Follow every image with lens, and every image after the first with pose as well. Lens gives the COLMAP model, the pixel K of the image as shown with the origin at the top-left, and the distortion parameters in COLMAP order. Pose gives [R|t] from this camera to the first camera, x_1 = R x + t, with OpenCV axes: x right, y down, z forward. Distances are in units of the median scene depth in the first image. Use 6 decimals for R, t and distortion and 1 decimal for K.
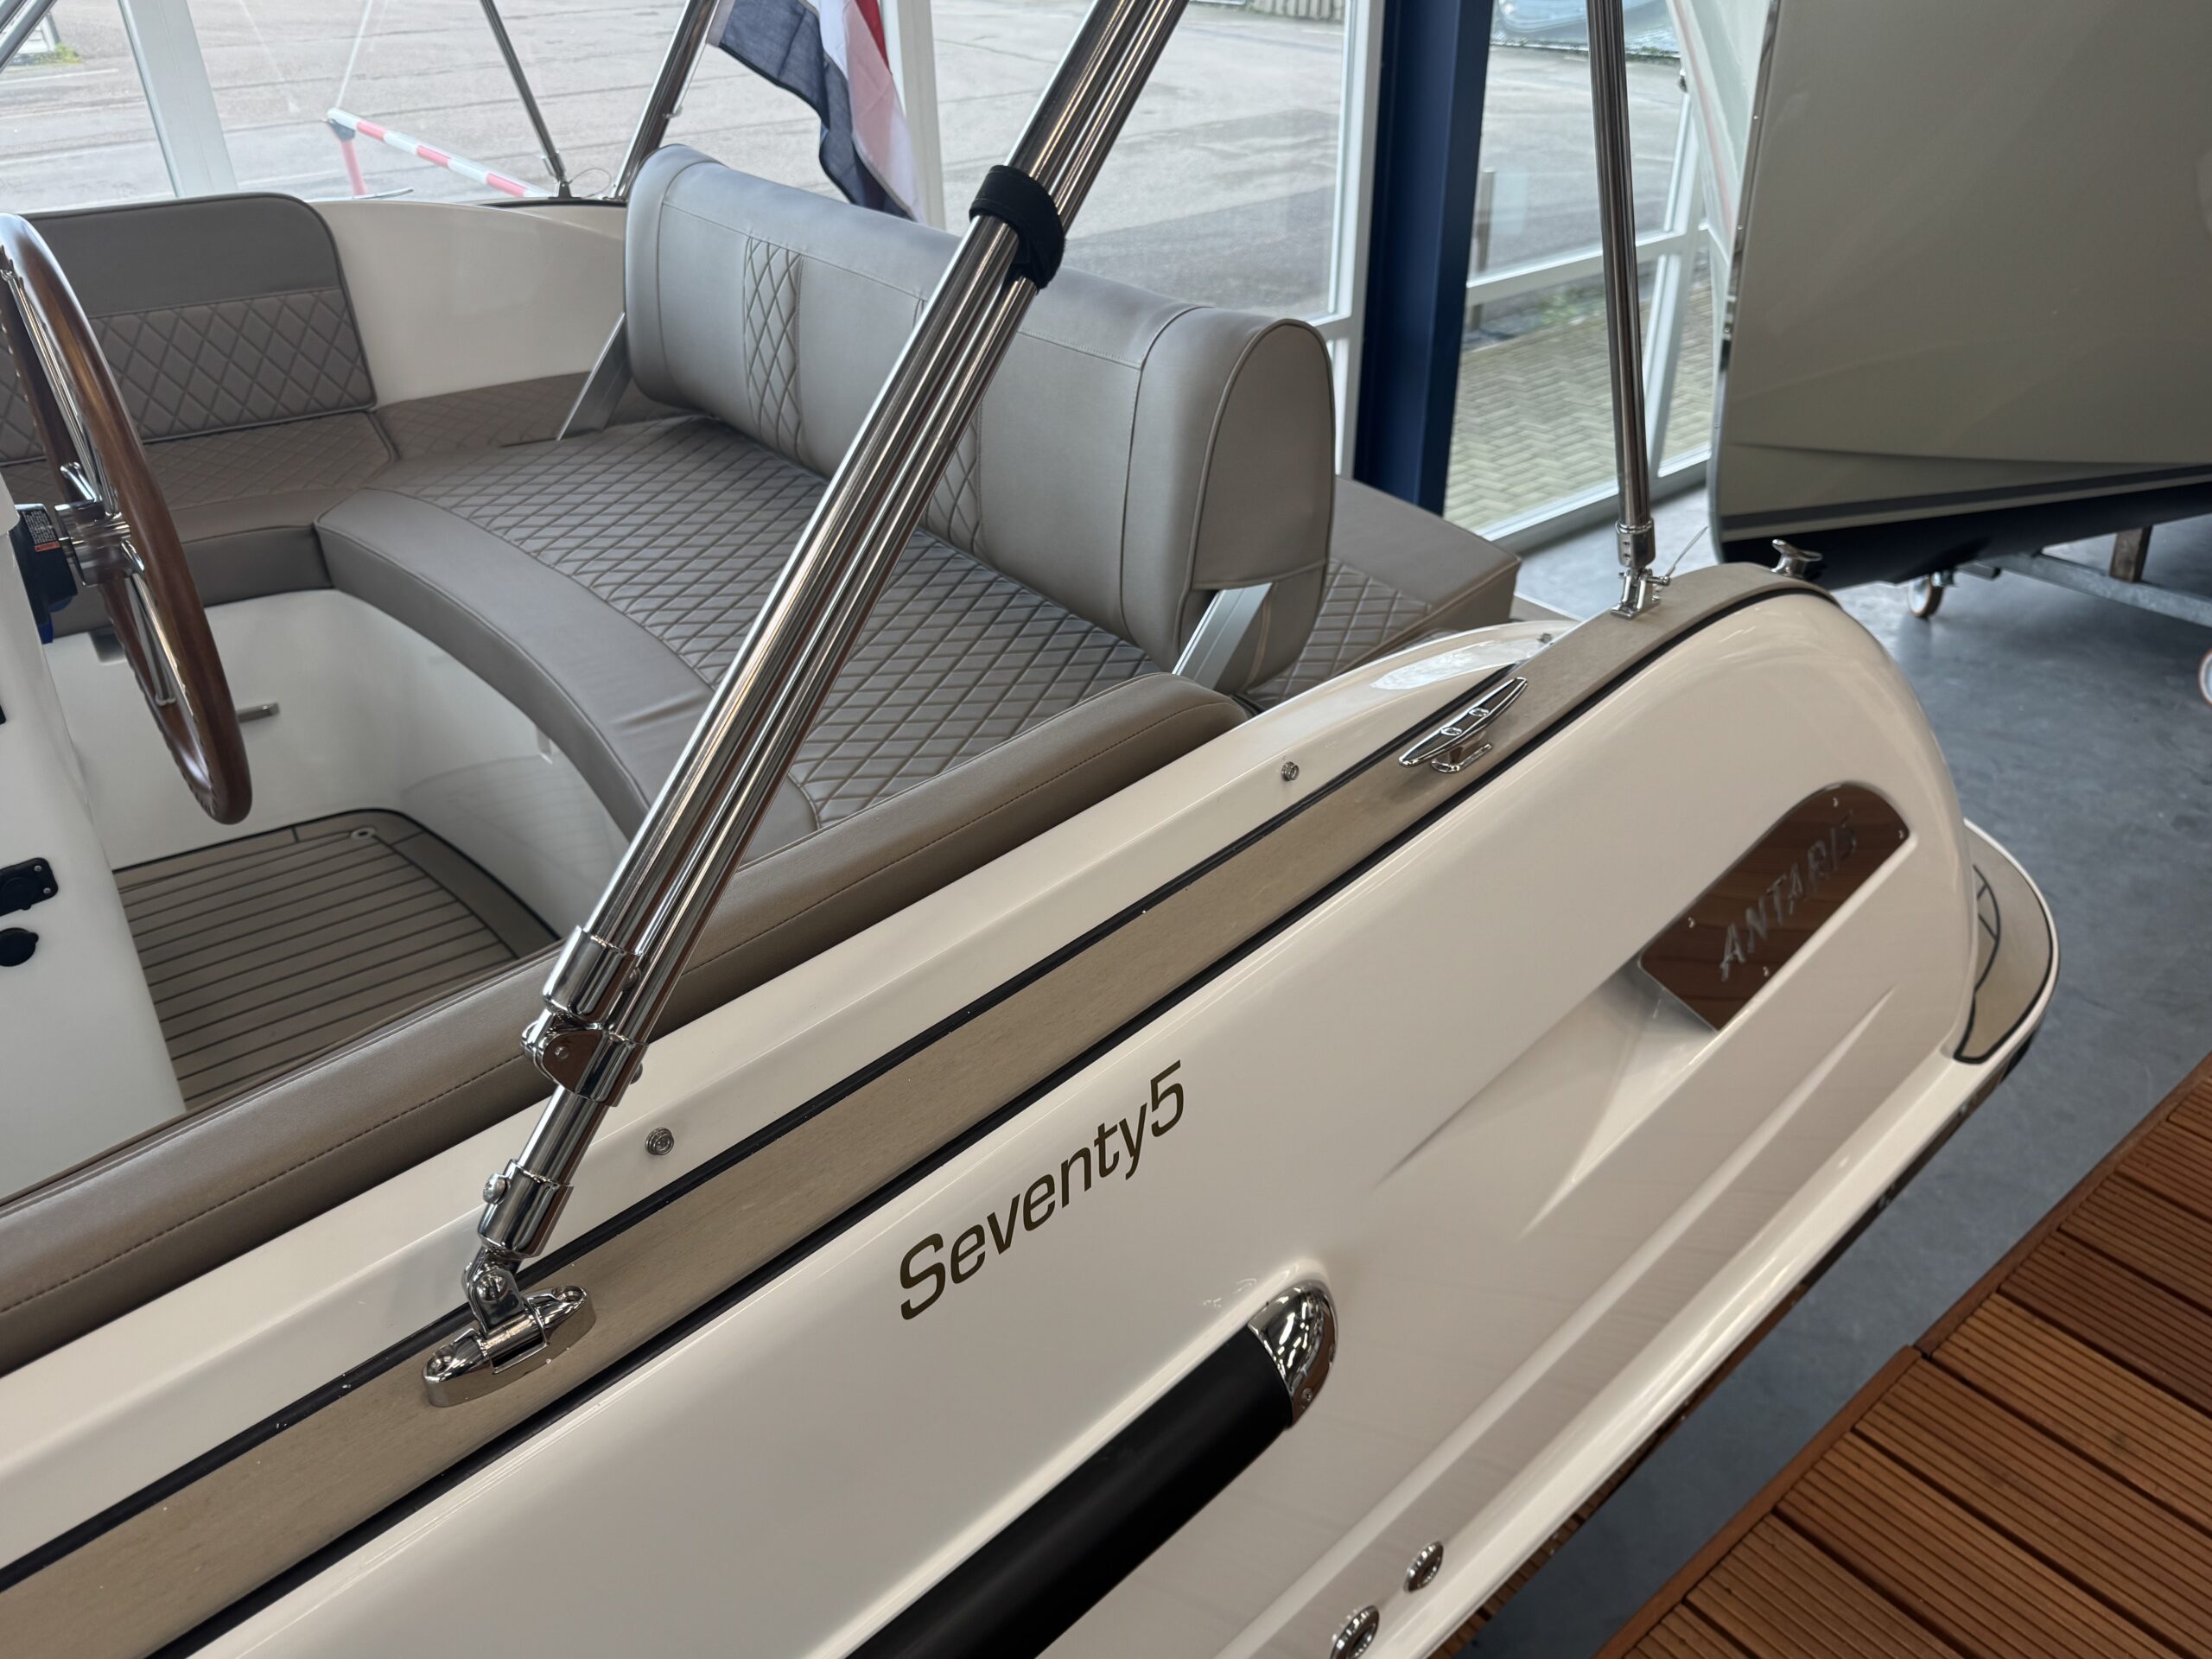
lens RADIAL K [[1583.5, 0, 1102.5], [0, 1583.5, 832.4], [0, 0, 1]] dist [0.184759, -0.378448]
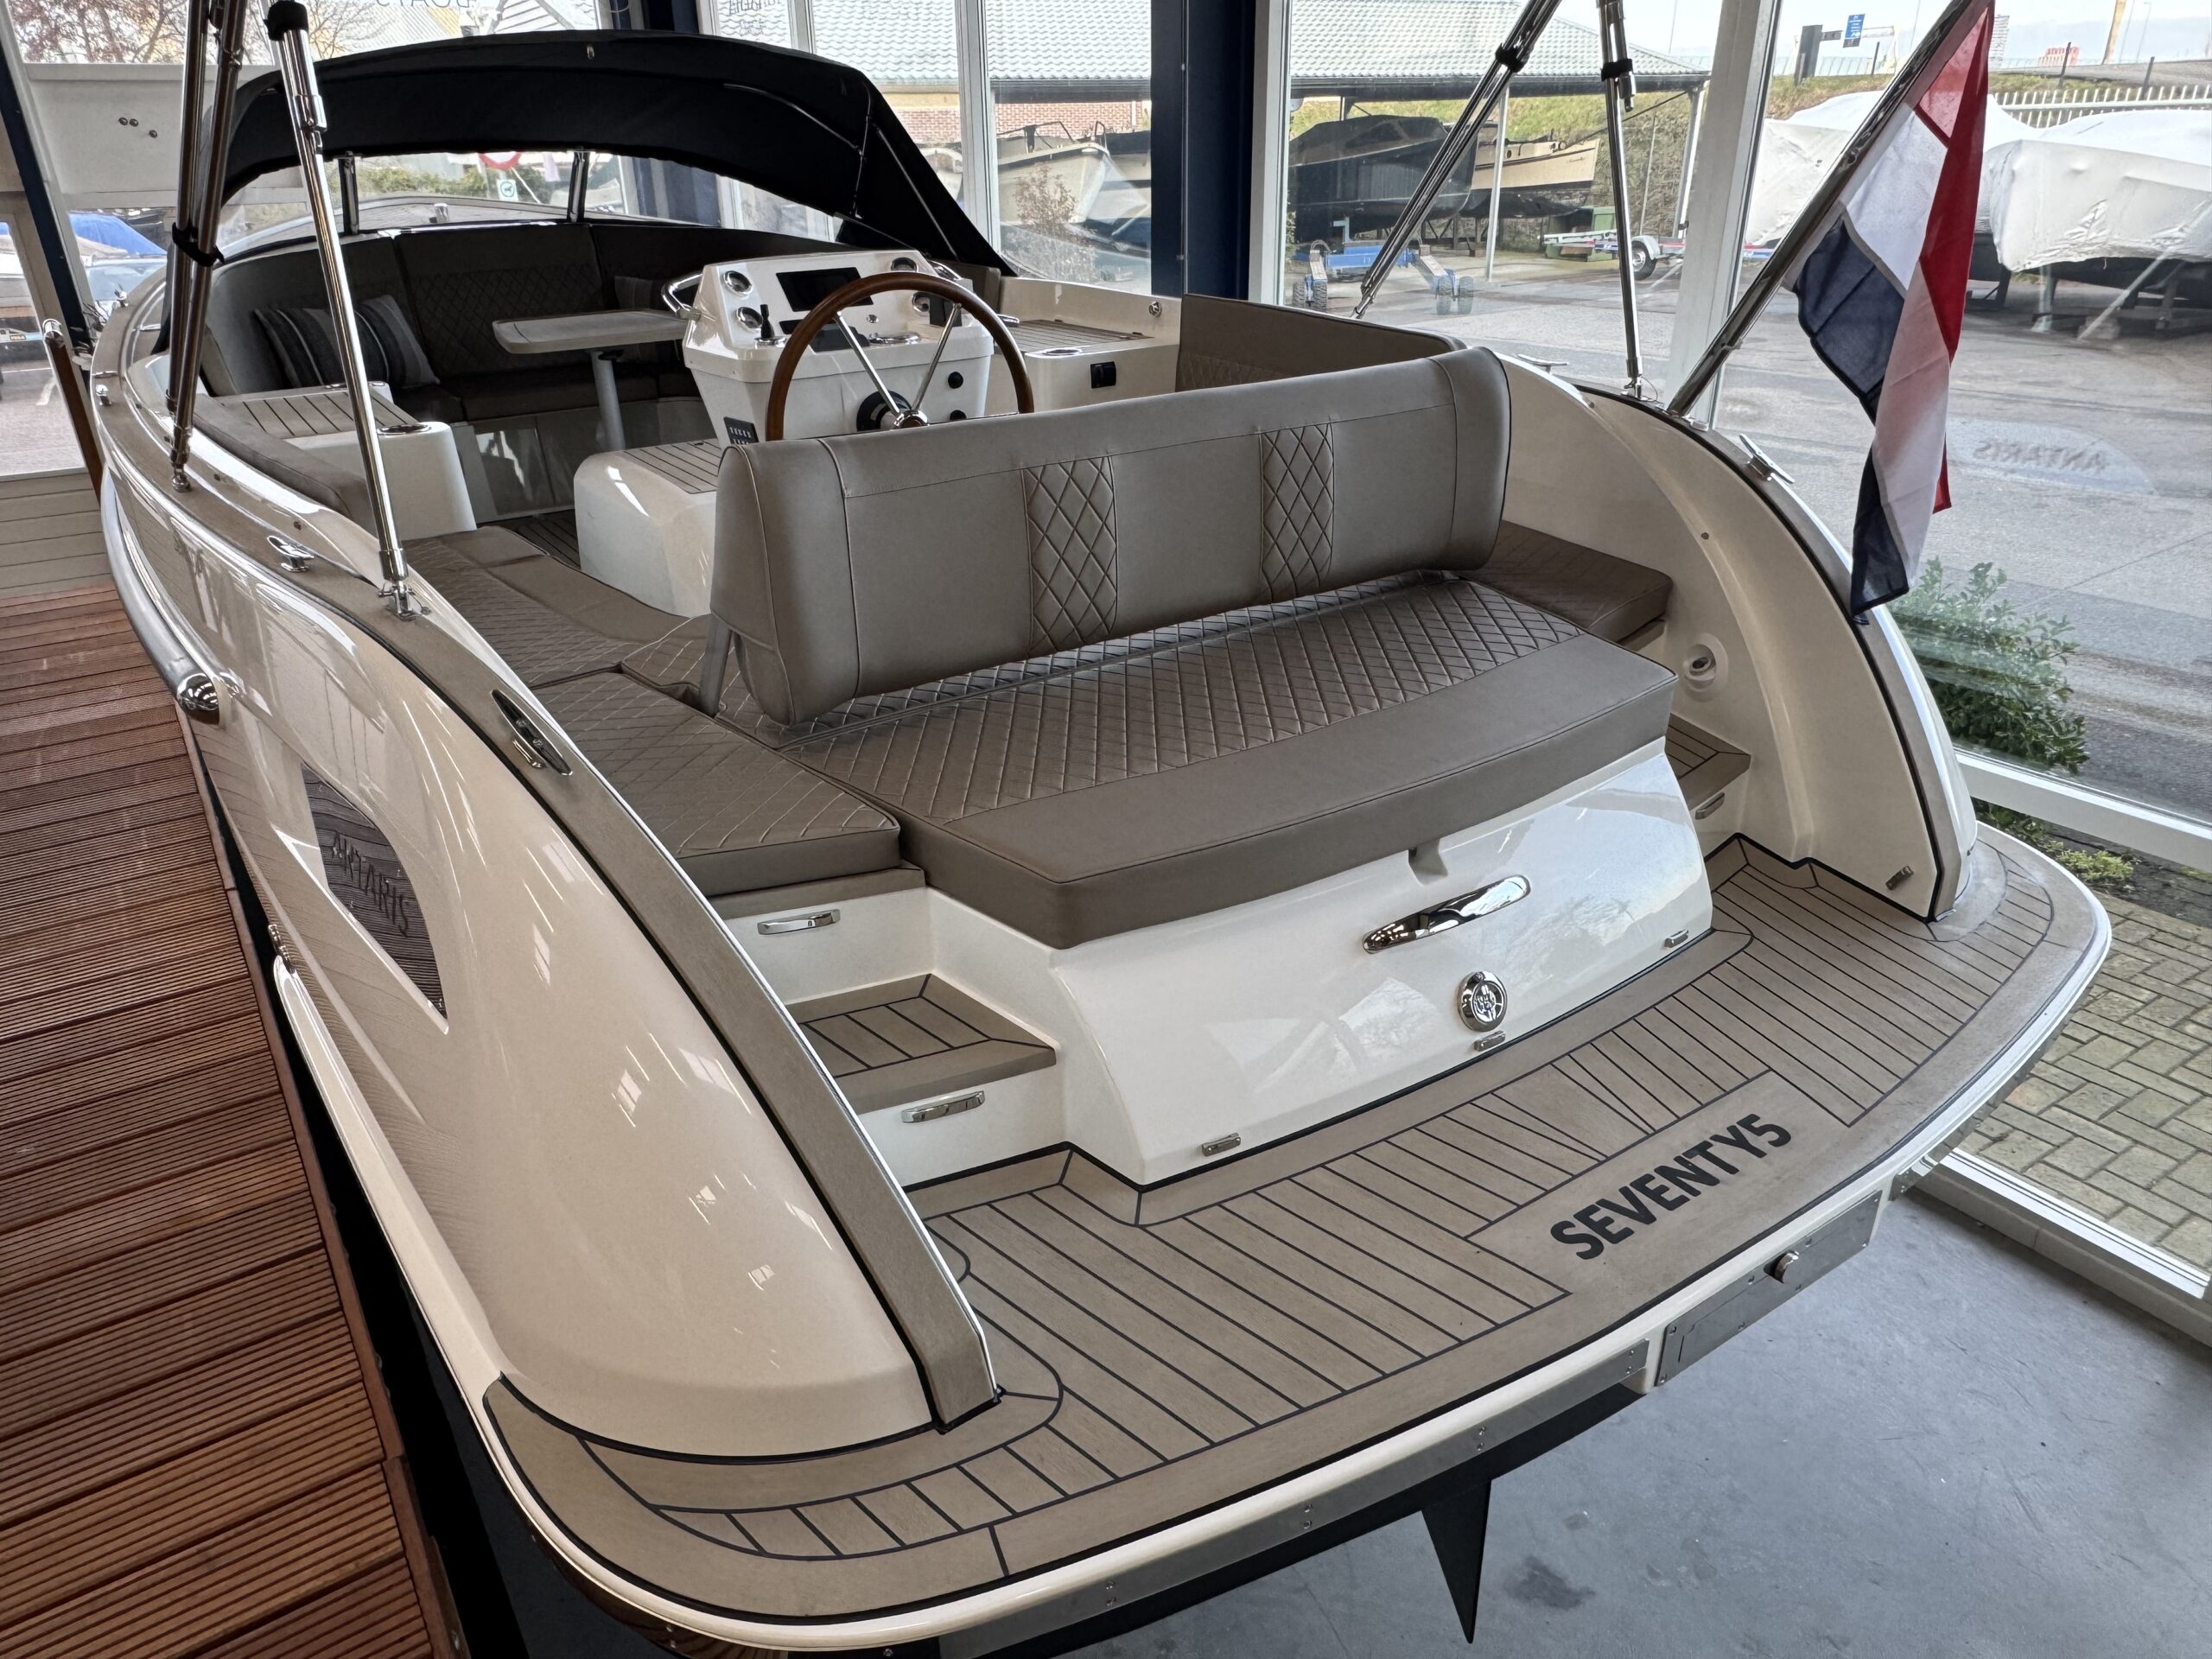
lens RADIAL K [[1449.3, 0, 1098.9], [0, 1449.3, 840.6], [0, 0, 1]] dist [-0.001906, -0.001233]
pose [[-0.102658, 0.445917, -0.889168, 1.266702], [-0.494040, 0.752989, 0.434663, -0.715315], [0.863357, 0.483906, 0.143001, 1.181423]]
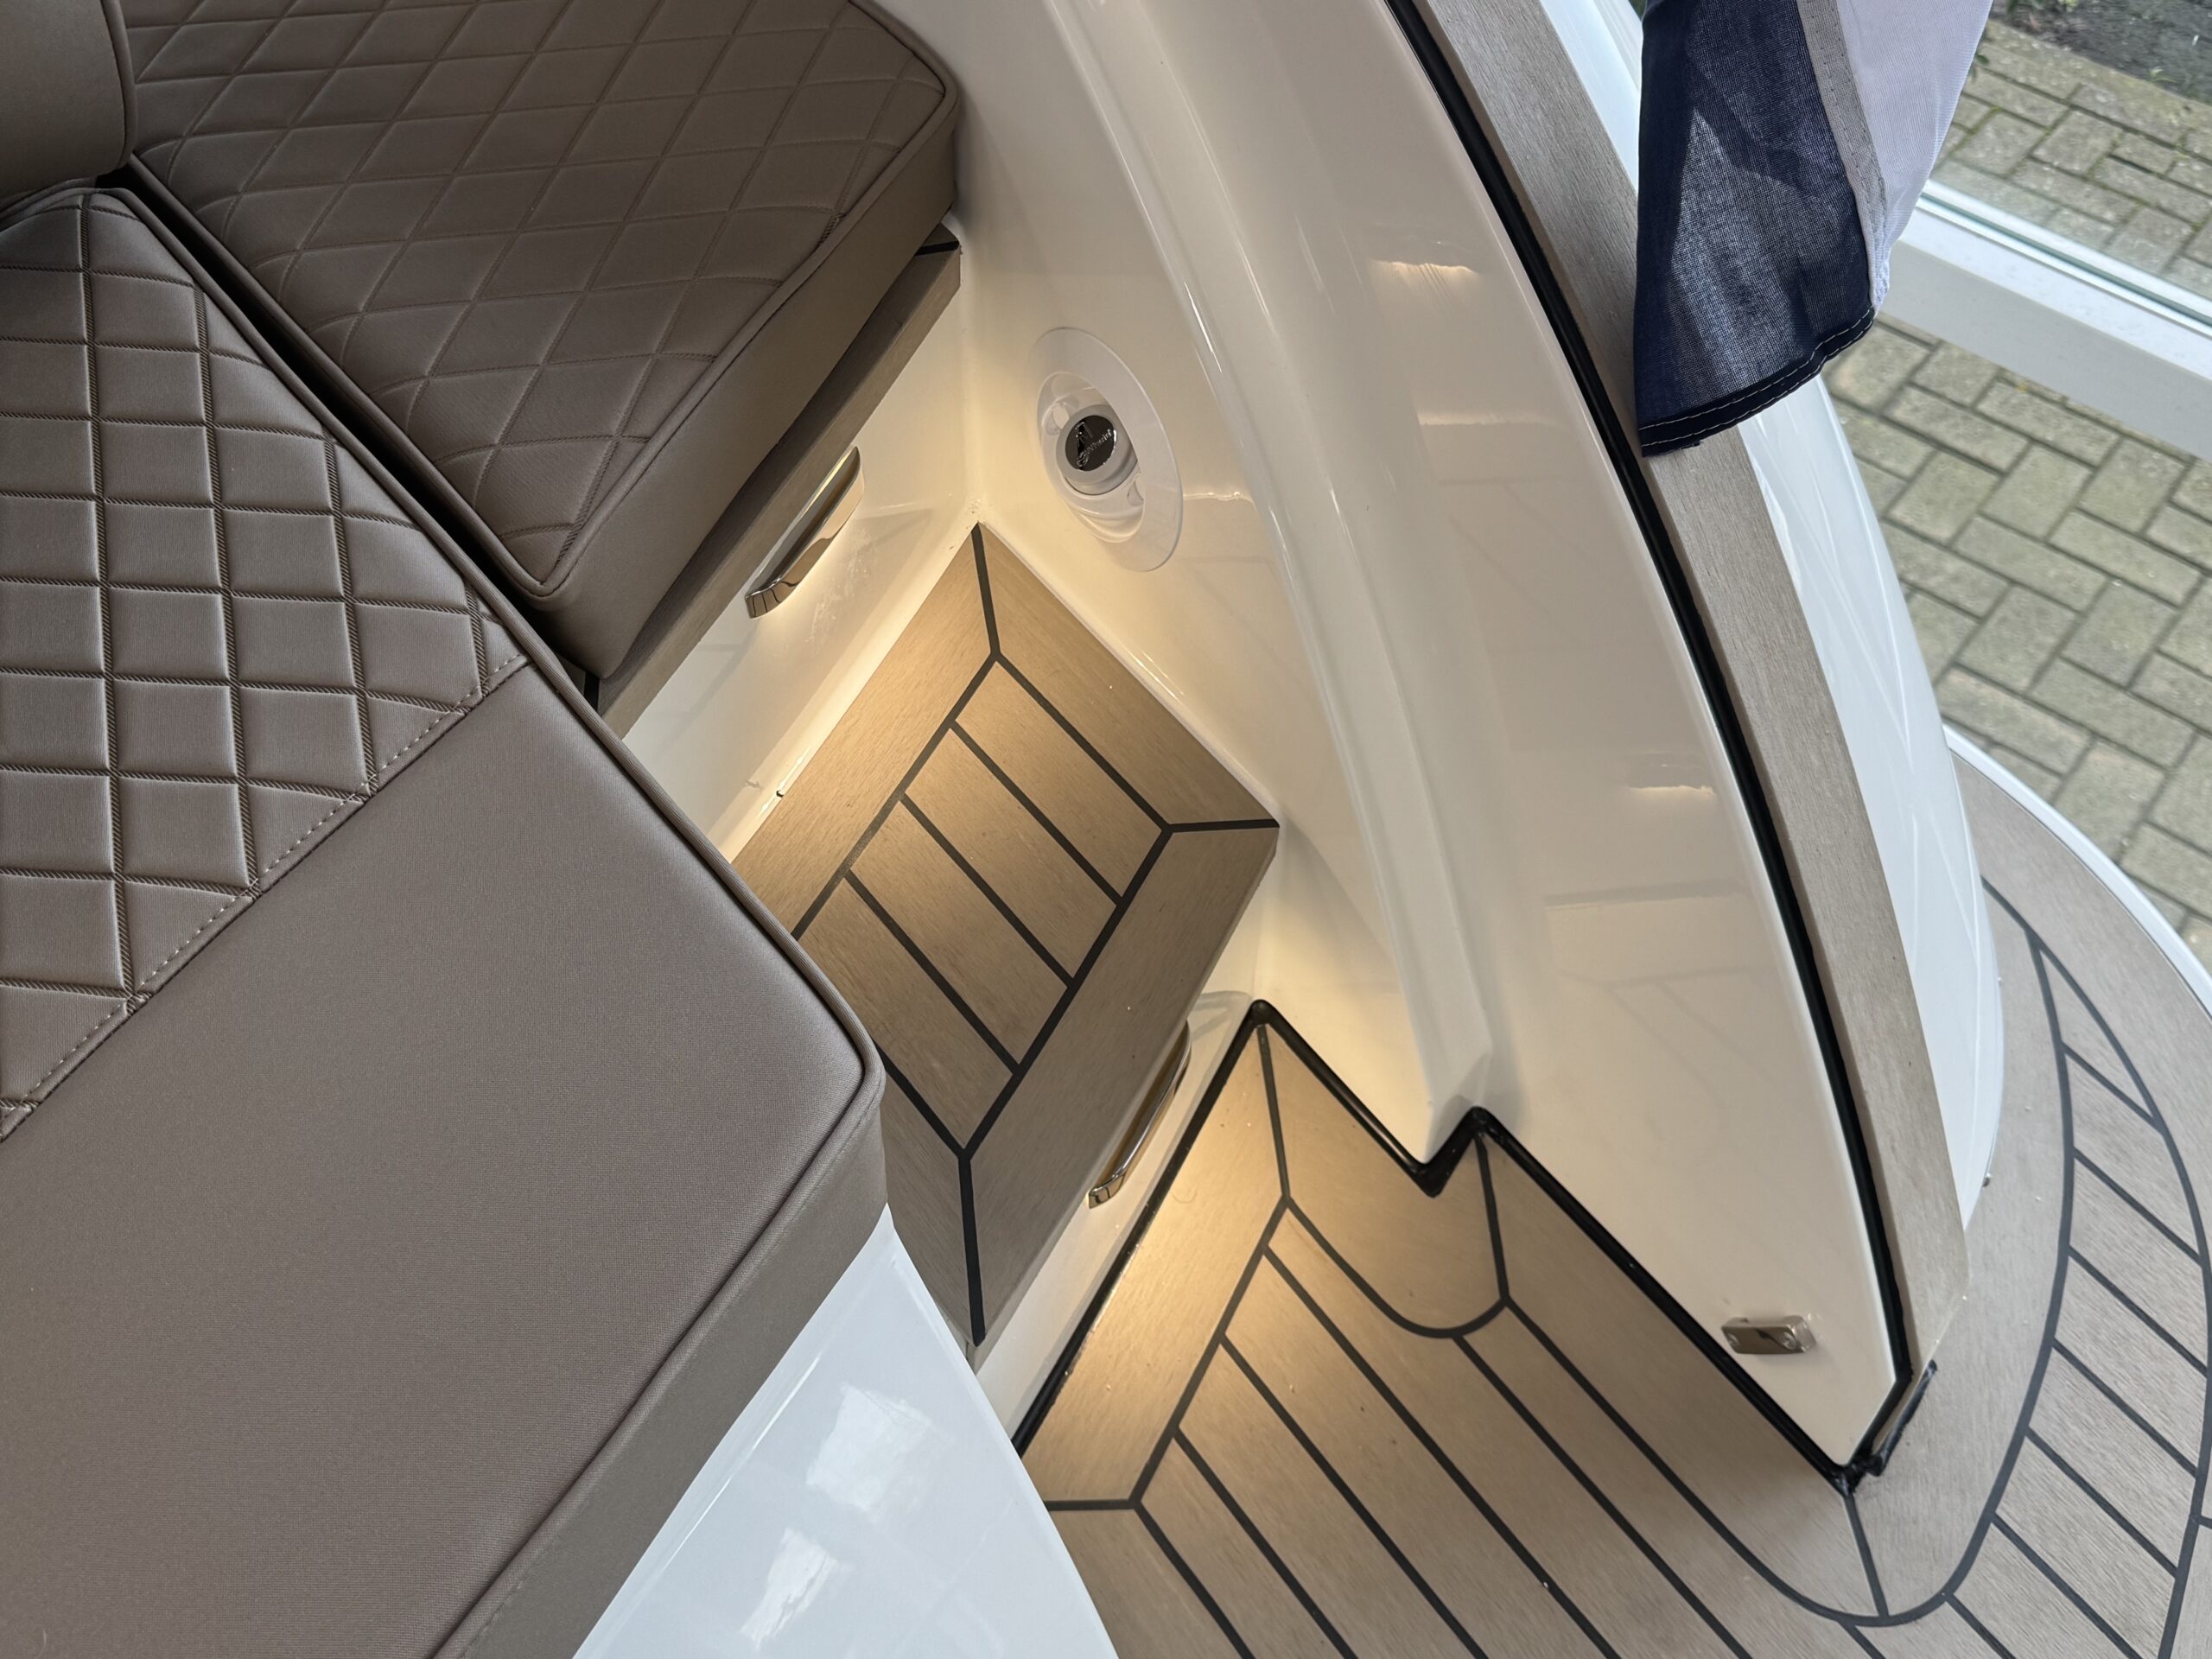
lens RADIAL K [[2166.2, 0, 1118.8], [0, 2166.2, 835.0], [0, 0, 1]] dist [0.181323, -0.378464]
pose [[0.203832, 0.789446, -0.578988, 0.143580], [-0.523660, 0.587608, 0.616845, -0.827183], [0.827184, 0.177460, 0.533175, 1.578710]]
